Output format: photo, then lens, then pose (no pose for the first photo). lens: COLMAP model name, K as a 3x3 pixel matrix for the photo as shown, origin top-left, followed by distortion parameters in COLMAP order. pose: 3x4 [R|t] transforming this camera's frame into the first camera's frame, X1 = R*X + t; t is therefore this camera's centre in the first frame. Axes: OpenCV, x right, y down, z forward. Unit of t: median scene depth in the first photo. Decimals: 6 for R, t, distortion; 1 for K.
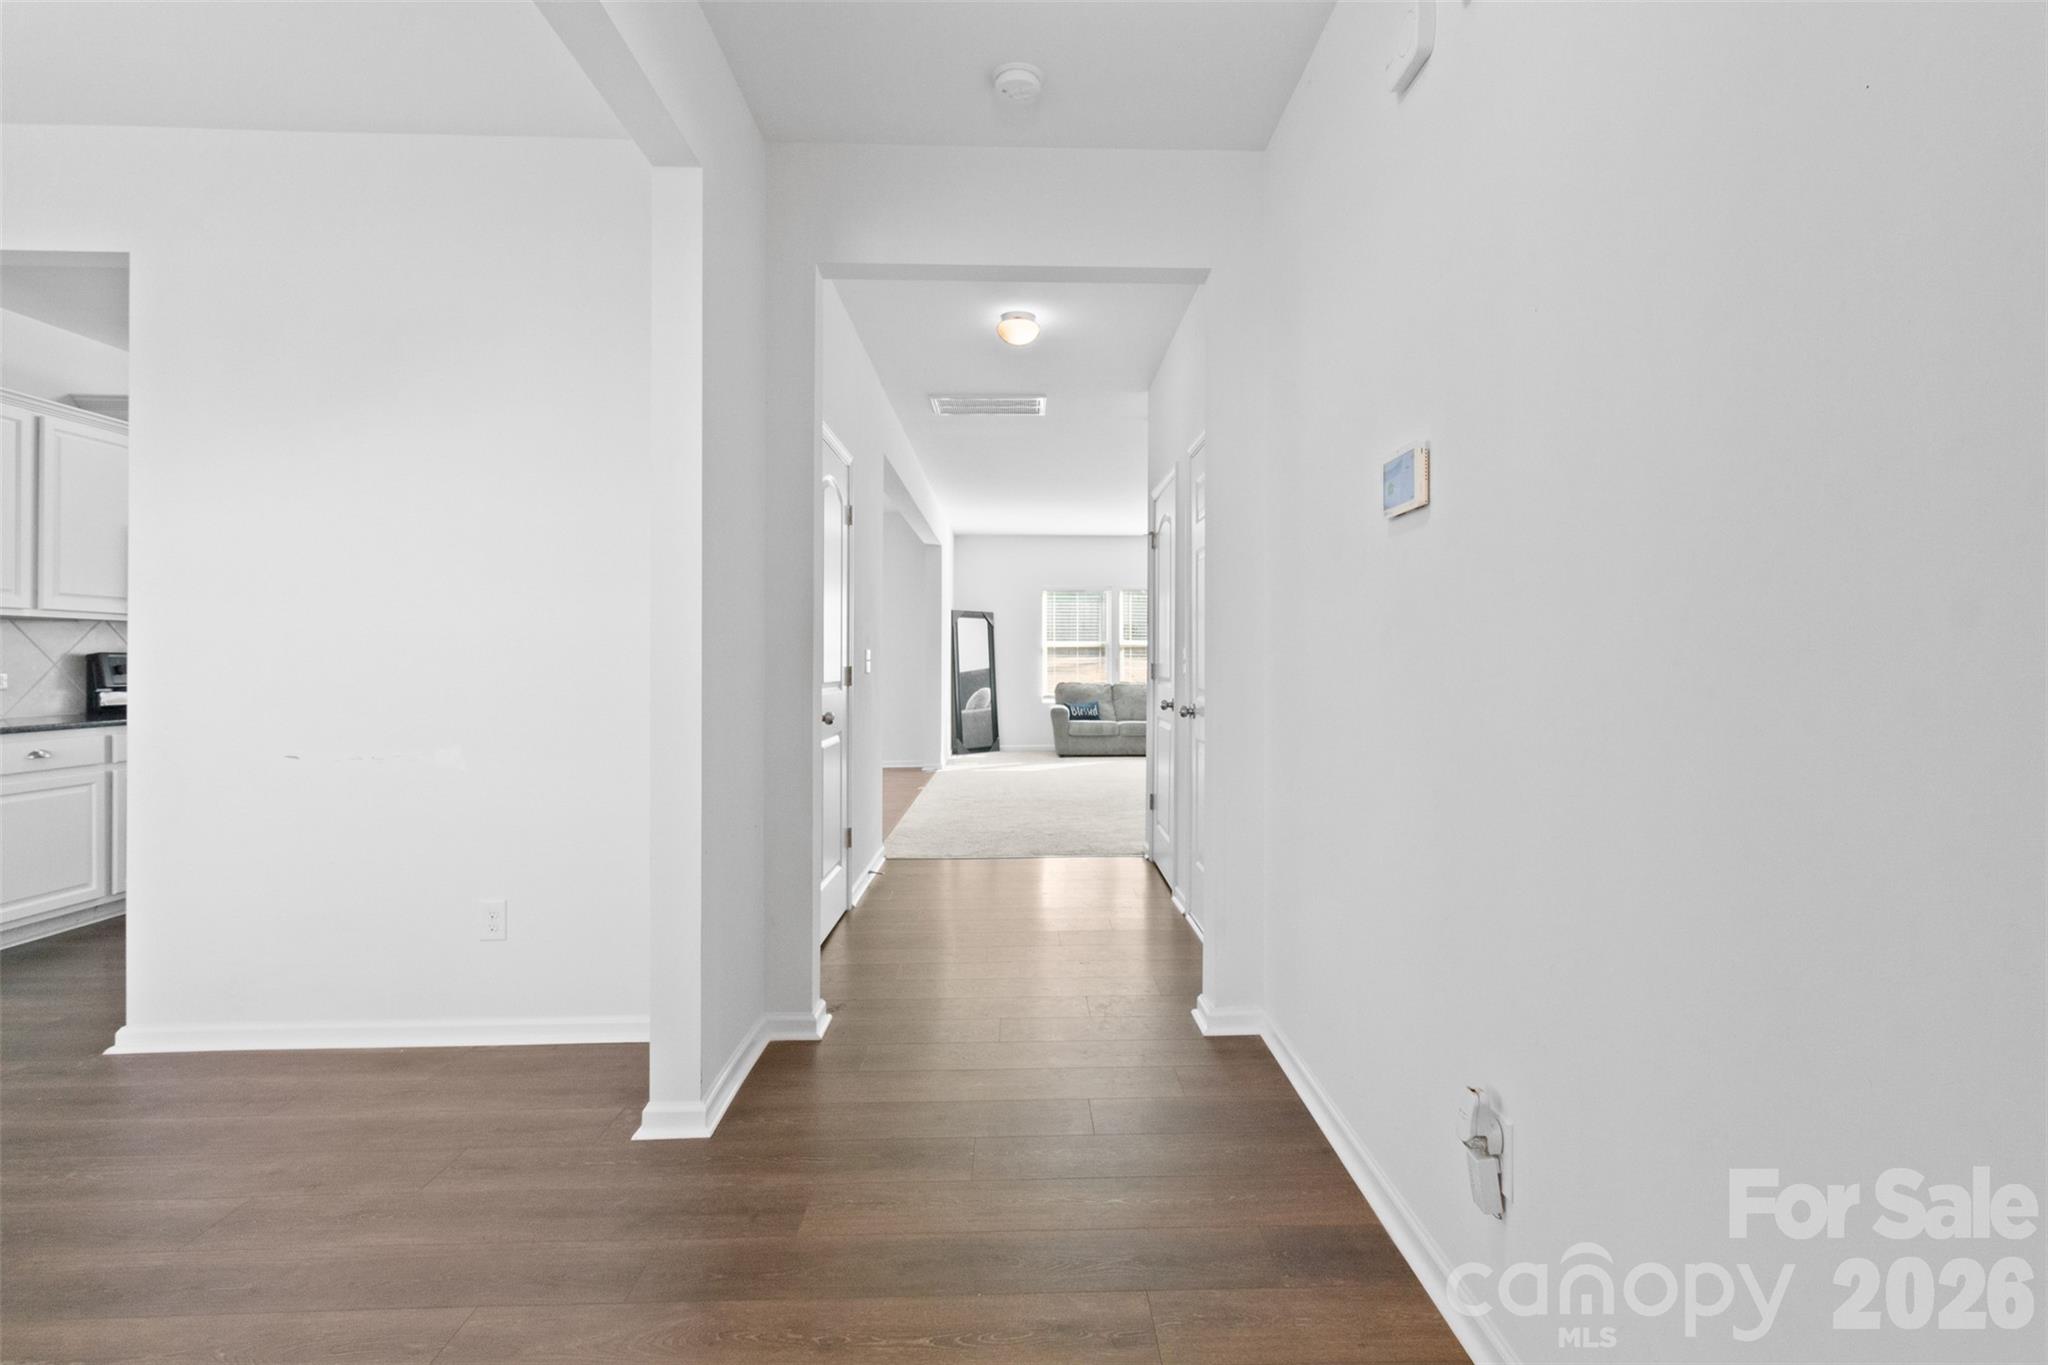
lens RADIAL K [[953.6, 0, 1064.6], [0, 953.6, 657.6], [0, 0, 1]] dist [0.000790, -0.000038]
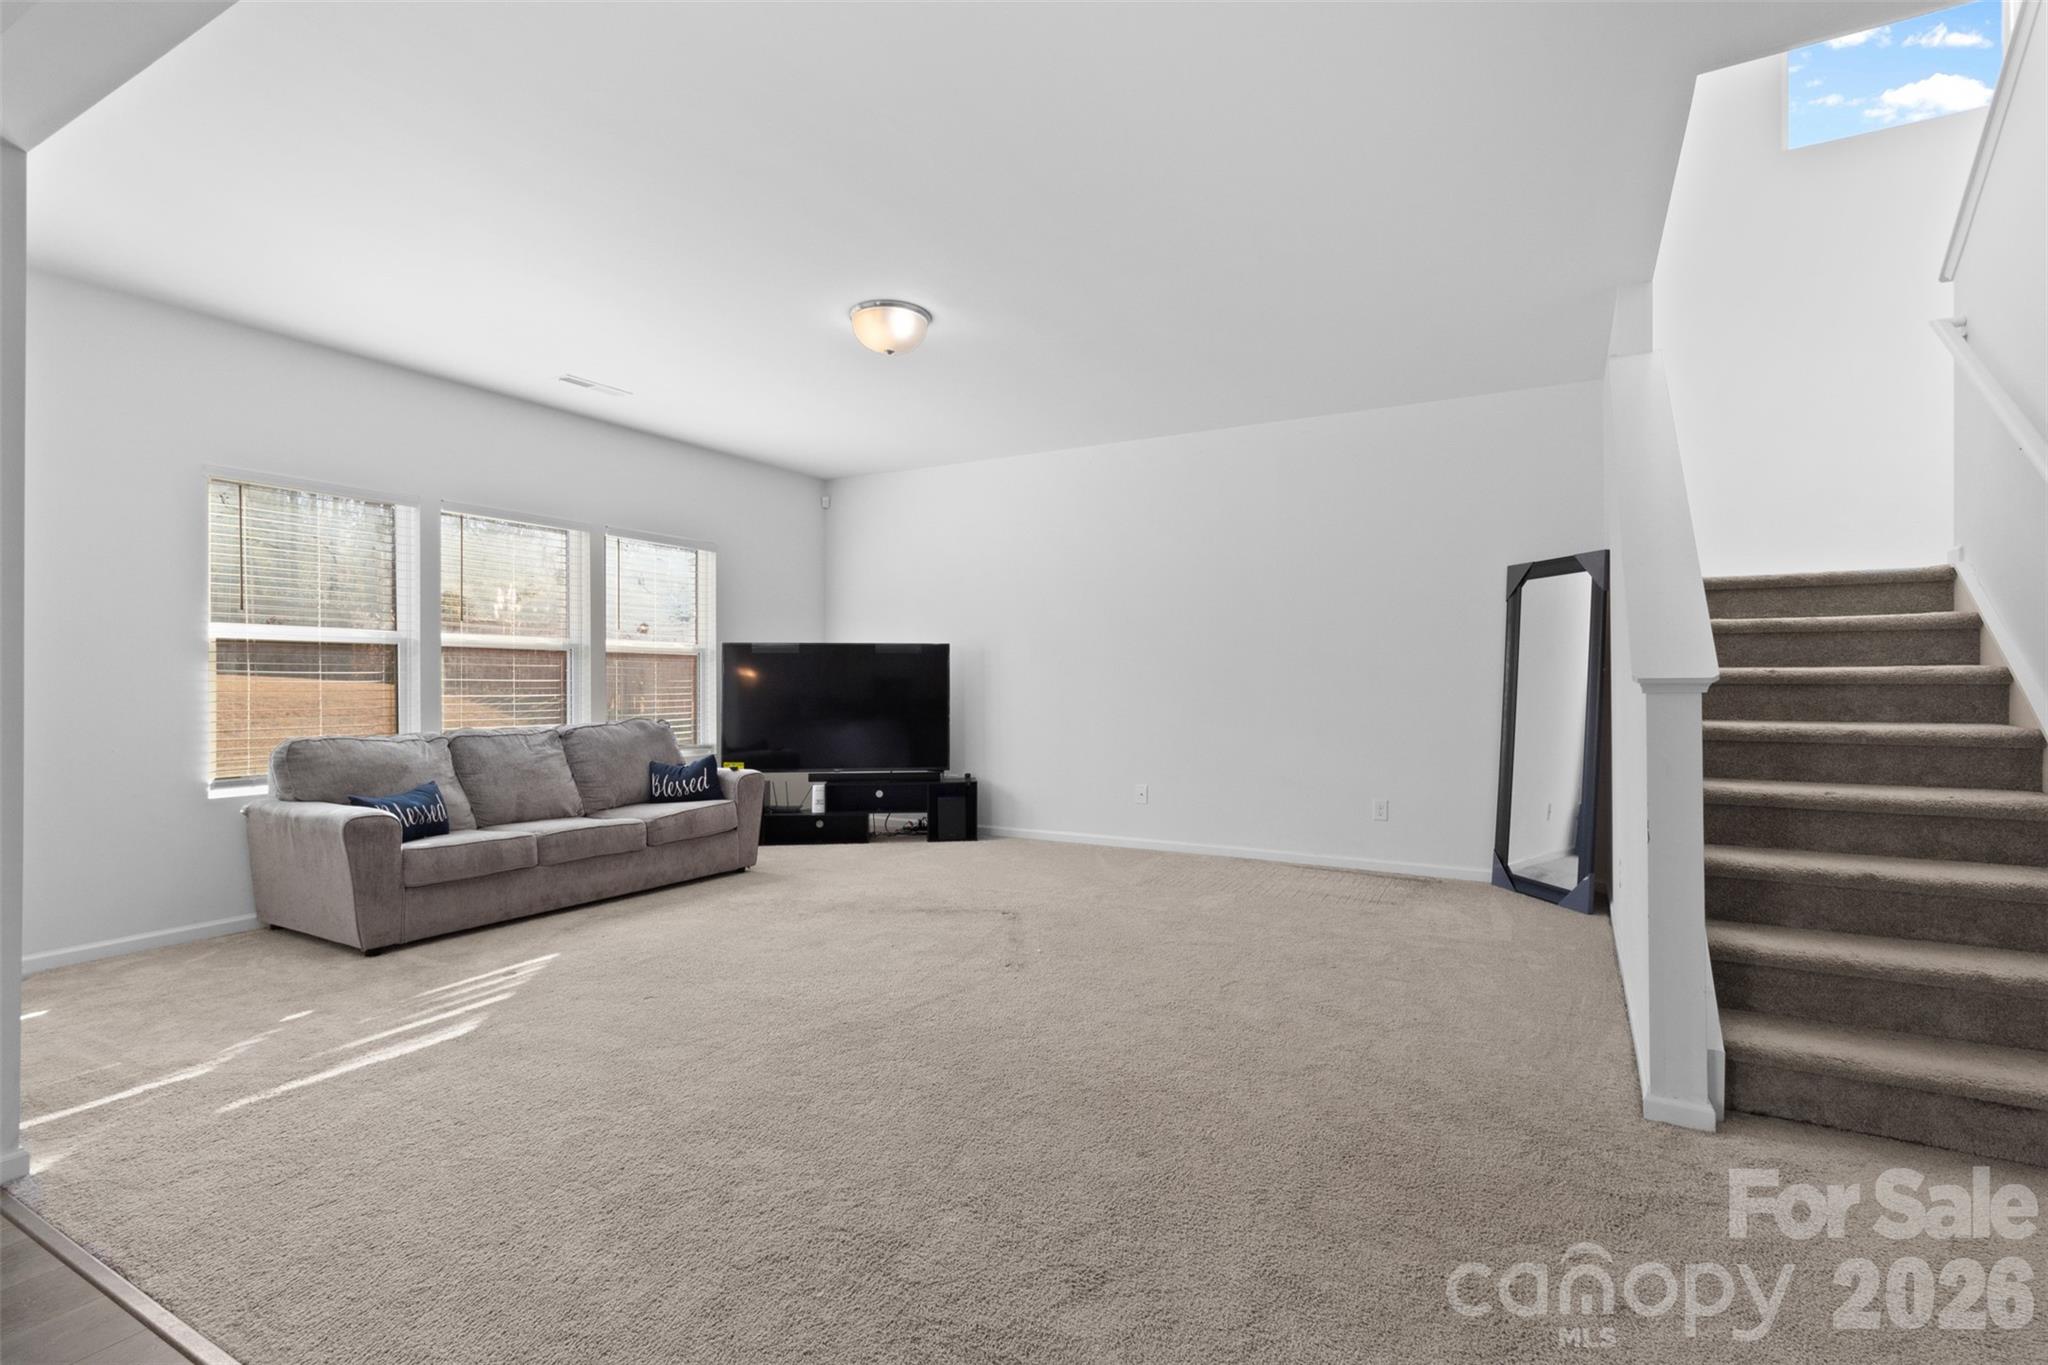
lens RADIAL K [[963.5, 0, 1024.0], [0, 963.5, 682.5], [0, 0, 1]] dist [0.000111, -0.000010]
pose [[0.529629, -0.000742, 0.848229, -0.168537], [-0.002535, 0.999994, 0.002458, 0.003161], [-0.848226, -0.003452, 0.529624, 0.582968]]
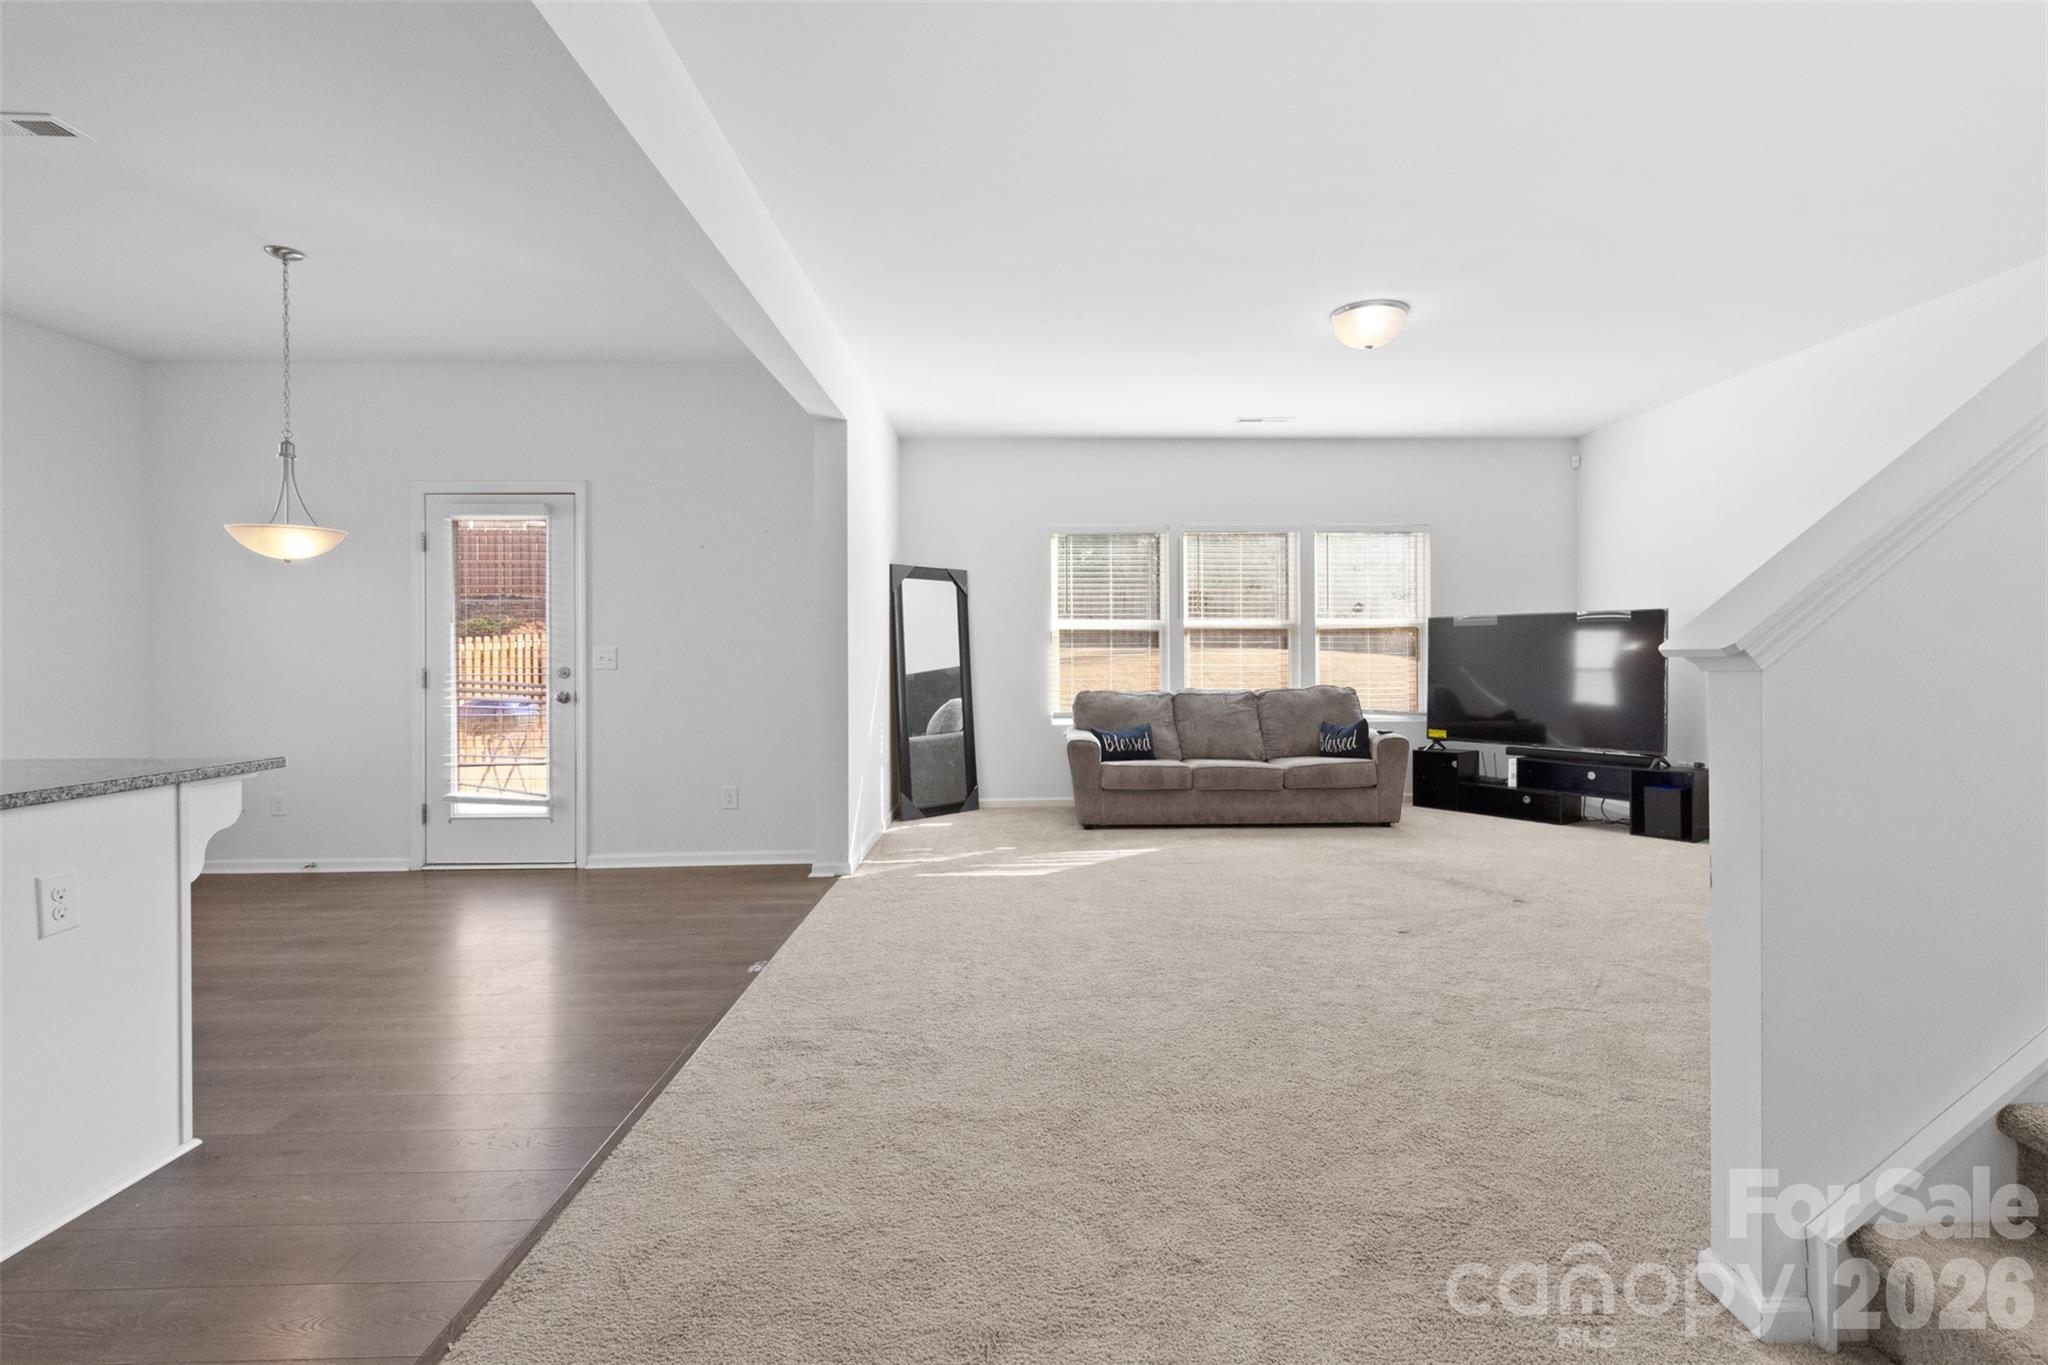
lens RADIAL K [[948.5, 0, 1034.7], [0, 948.5, 663.9], [0, 0, 1]] dist [0.000154, -0.000013]
pose [[0.999360, -0.003810, -0.035570, -0.013216], [0.004228, 0.999923, 0.011689, 0.002779], [0.035523, -0.011832, 0.999299, 0.432138]]
